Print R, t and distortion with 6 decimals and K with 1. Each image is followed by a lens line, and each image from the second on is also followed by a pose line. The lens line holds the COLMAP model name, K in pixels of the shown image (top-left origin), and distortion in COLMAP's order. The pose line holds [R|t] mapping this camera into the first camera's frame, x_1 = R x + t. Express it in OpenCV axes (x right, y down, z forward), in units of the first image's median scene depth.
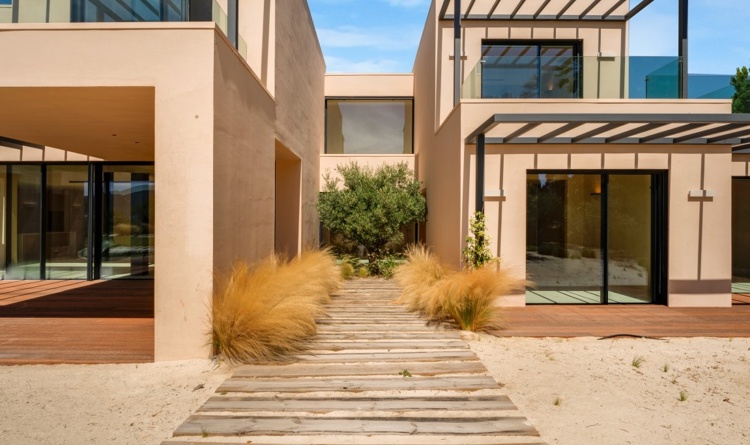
lens RADIAL K [[405.9, 0, 375.0], [0, 405.9, 222.5], [0, 0, 1]] dist [-0.001959, 0.000034]
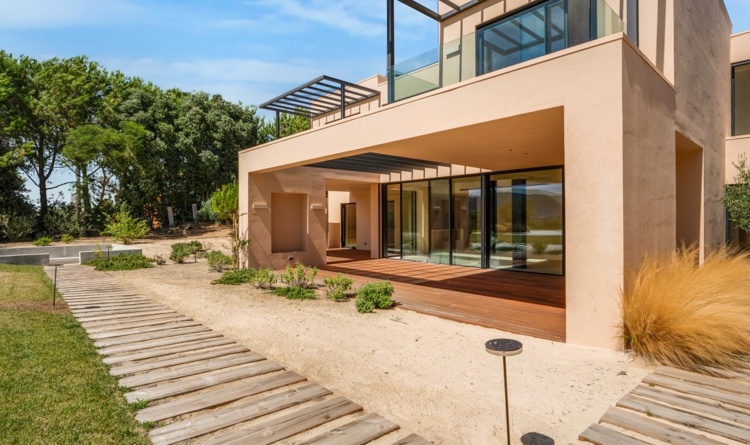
lens RADIAL K [[399.6, 0, 365.5], [0, 399.6, 218.8], [0, 0, 1]] dist [-0.000200, -0.000577]
pose [[0.667877, -0.005471, -0.744252, -0.031792], [-0.000073, 0.999972, -0.007416, -0.000993], [0.744272, 0.005007, 0.667858, -0.082084]]
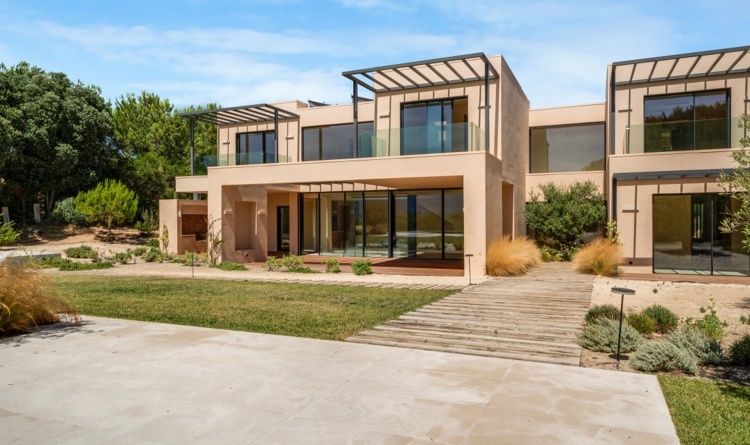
lens RADIAL K [[511.6, 0, 373.4], [0, 511.6, 211.6], [0, 0, 1]] dist [0.029216, 0.000150]
pose [[0.912115, -0.011575, -0.409770, 0.135600], [0.002299, 0.999730, -0.023121, -0.005910], [0.409927, 0.020147, 0.911896, -1.034806]]
